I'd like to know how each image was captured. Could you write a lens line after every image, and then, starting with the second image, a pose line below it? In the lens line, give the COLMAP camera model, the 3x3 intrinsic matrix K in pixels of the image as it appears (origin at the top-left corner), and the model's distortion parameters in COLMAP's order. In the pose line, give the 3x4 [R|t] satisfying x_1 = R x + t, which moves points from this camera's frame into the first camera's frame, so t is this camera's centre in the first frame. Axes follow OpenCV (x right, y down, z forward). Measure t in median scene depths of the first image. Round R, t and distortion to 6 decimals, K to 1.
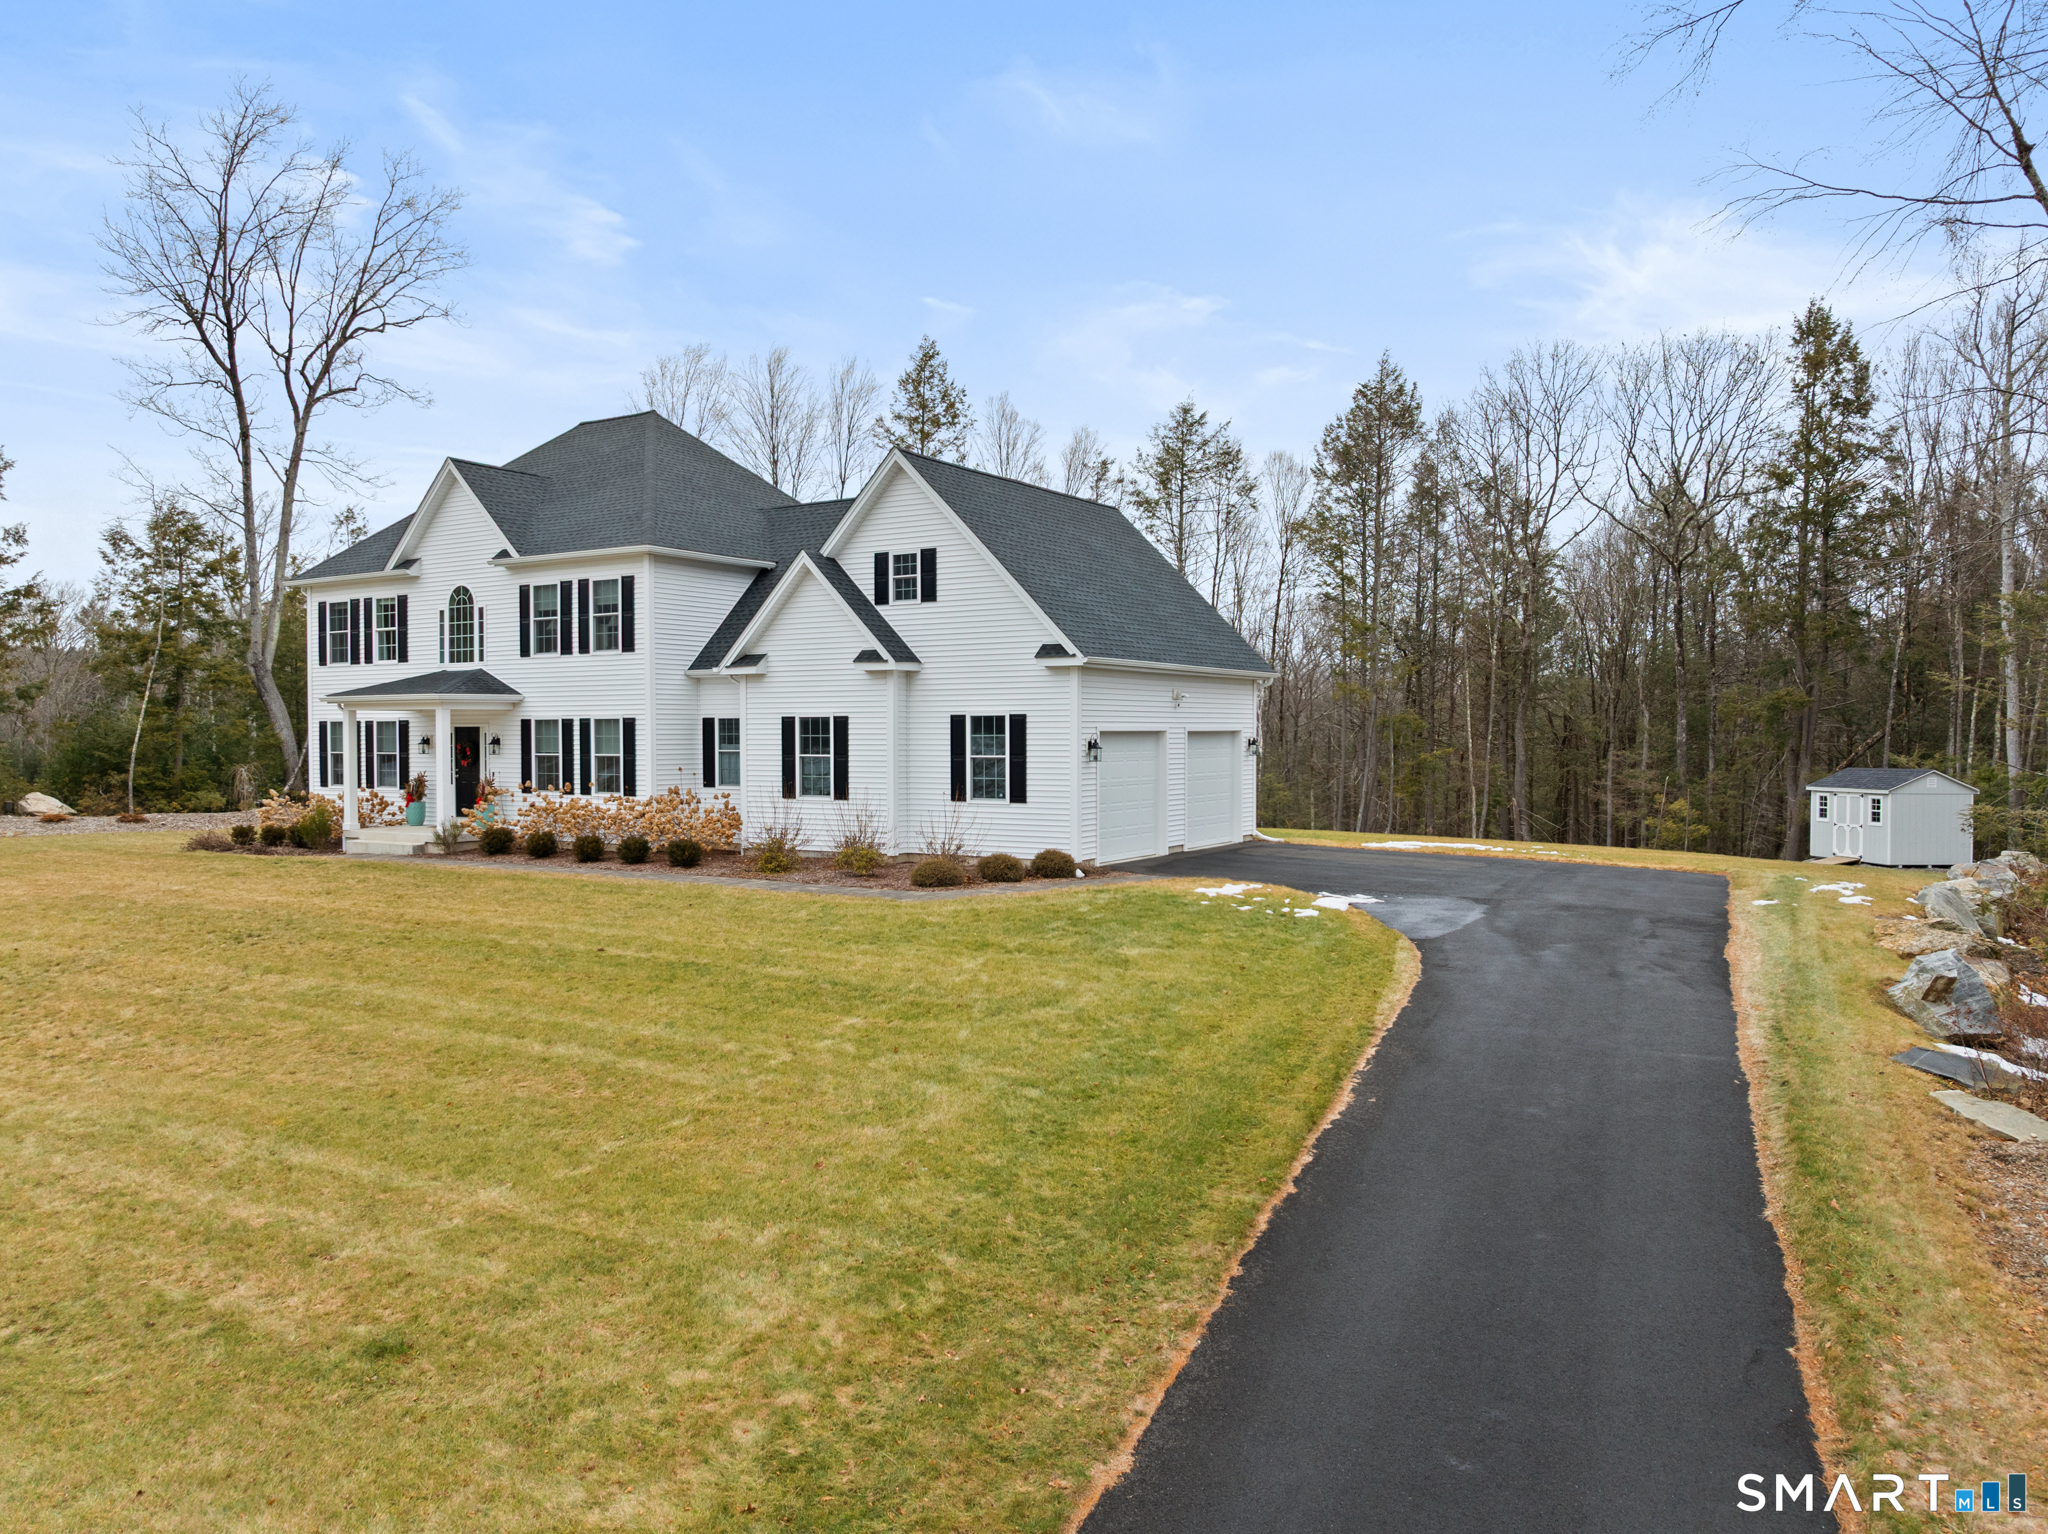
lens RADIAL K [[1366.8, 0, 1024.0], [0, 1366.8, 767.0], [0, 0, 1]] dist [-0.020776, -0.002723]
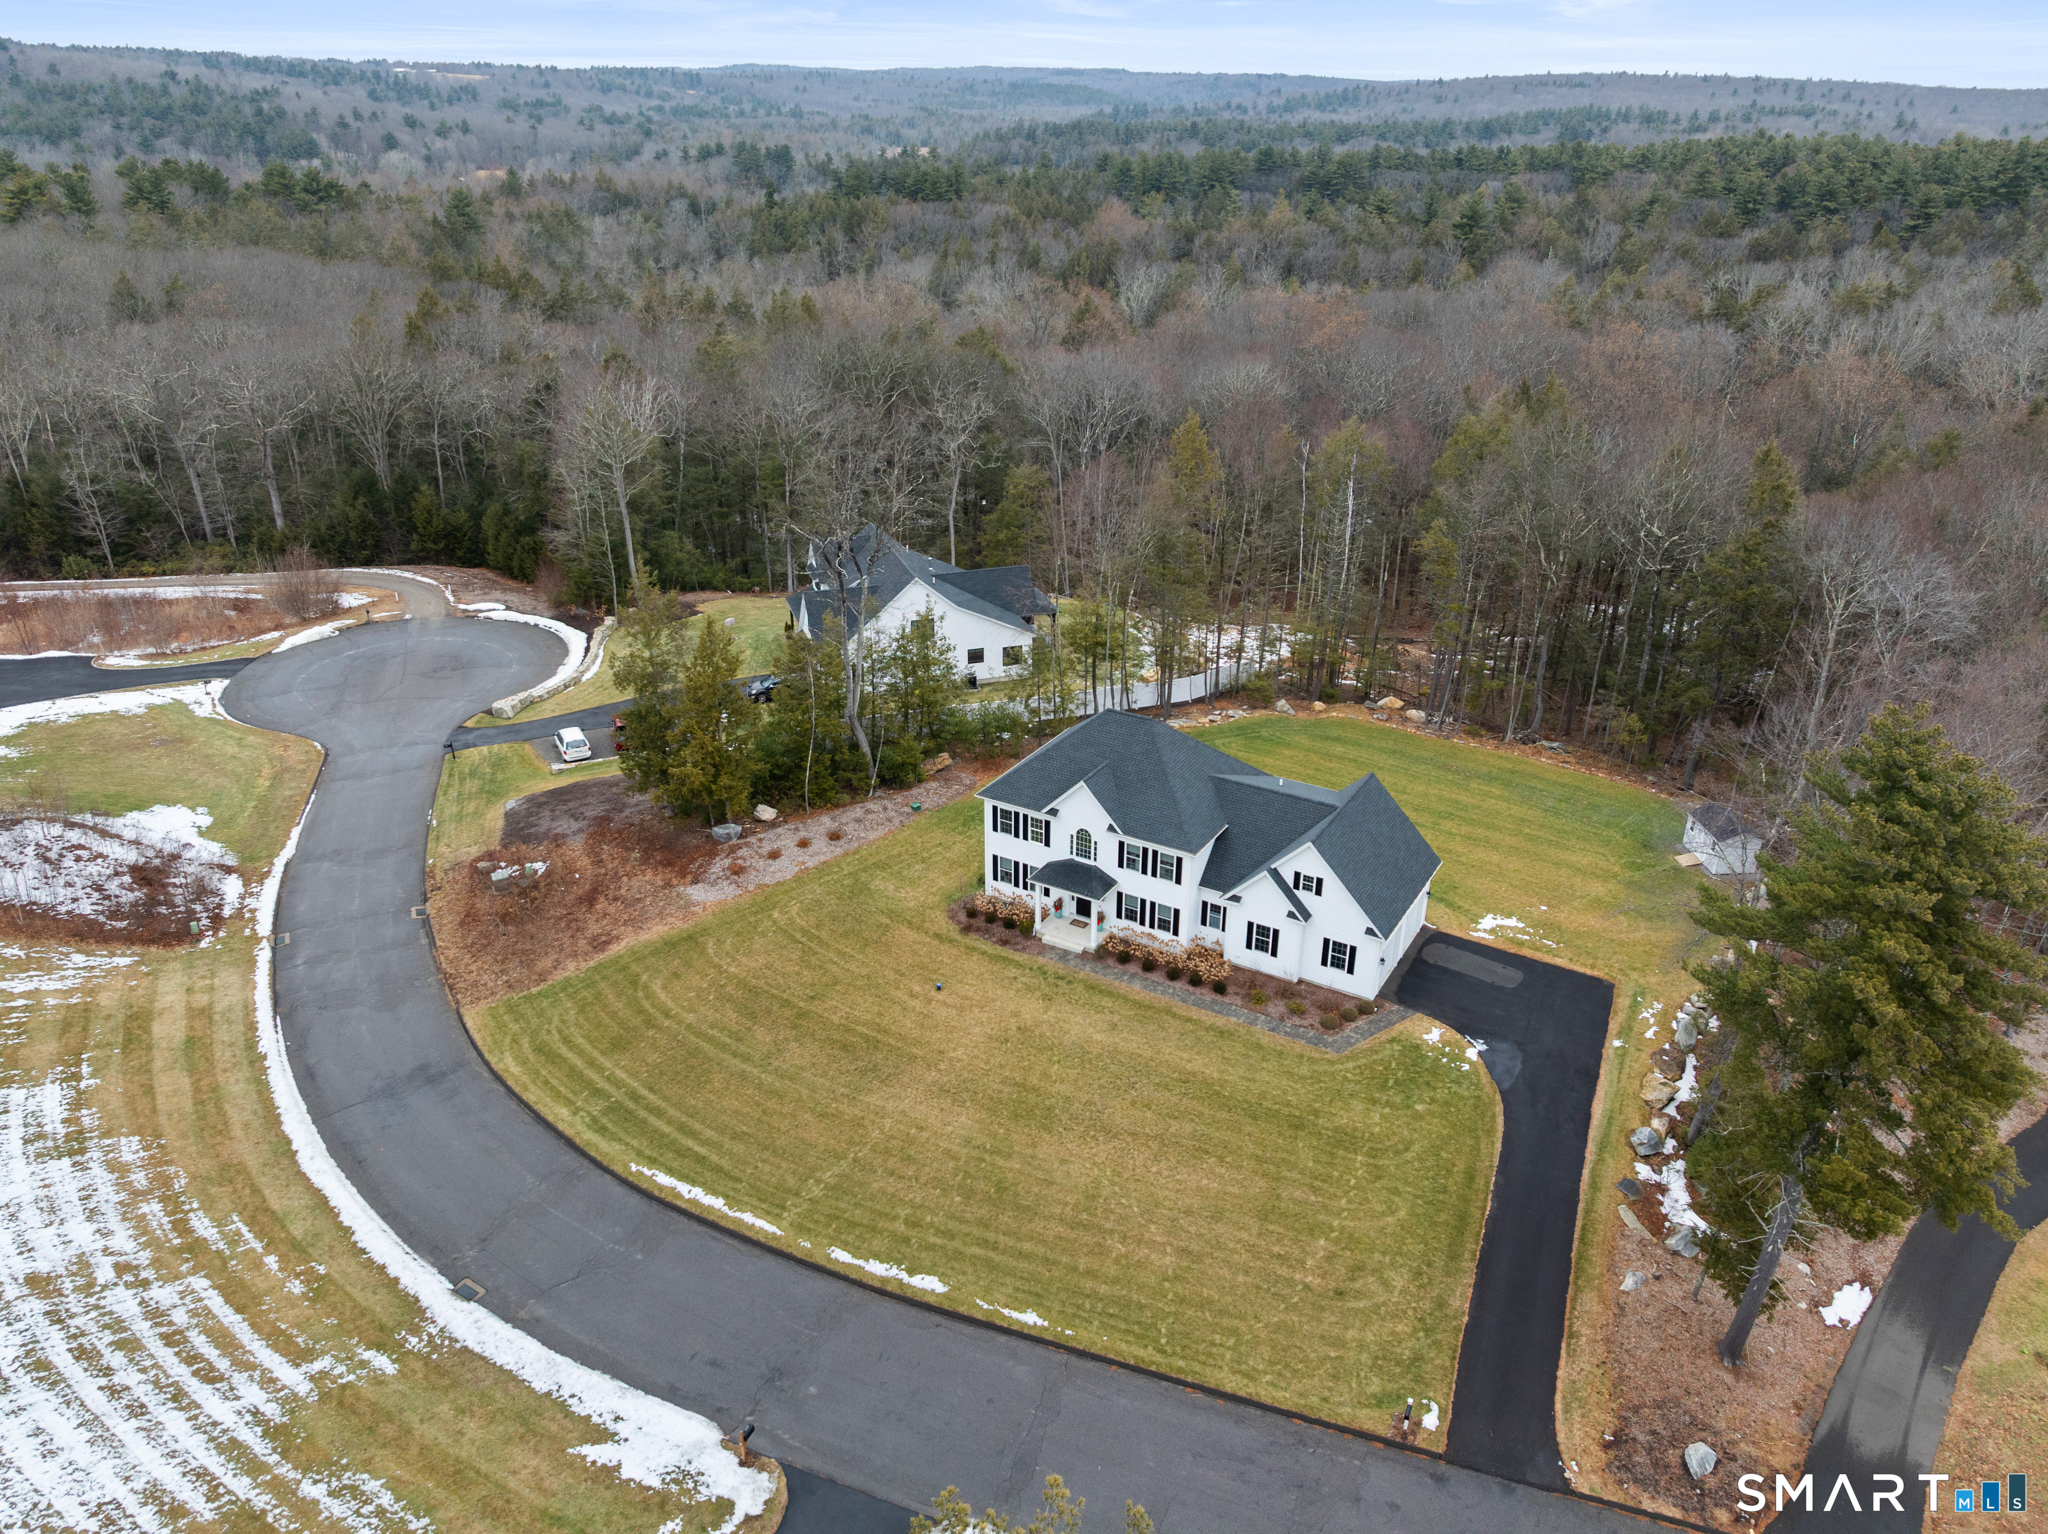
lens RADIAL K [[1366.8, 0, 1024.0], [0, 1366.8, 767.0], [0, 0, 1]] dist [-0.020776, -0.002723]
pose [[0.999836, 0.010432, -0.014801, -0.514978], [-0.003887, 0.921970, 0.387242, -1.171570], [0.017685, -0.387121, 0.921859, -1.101390]]
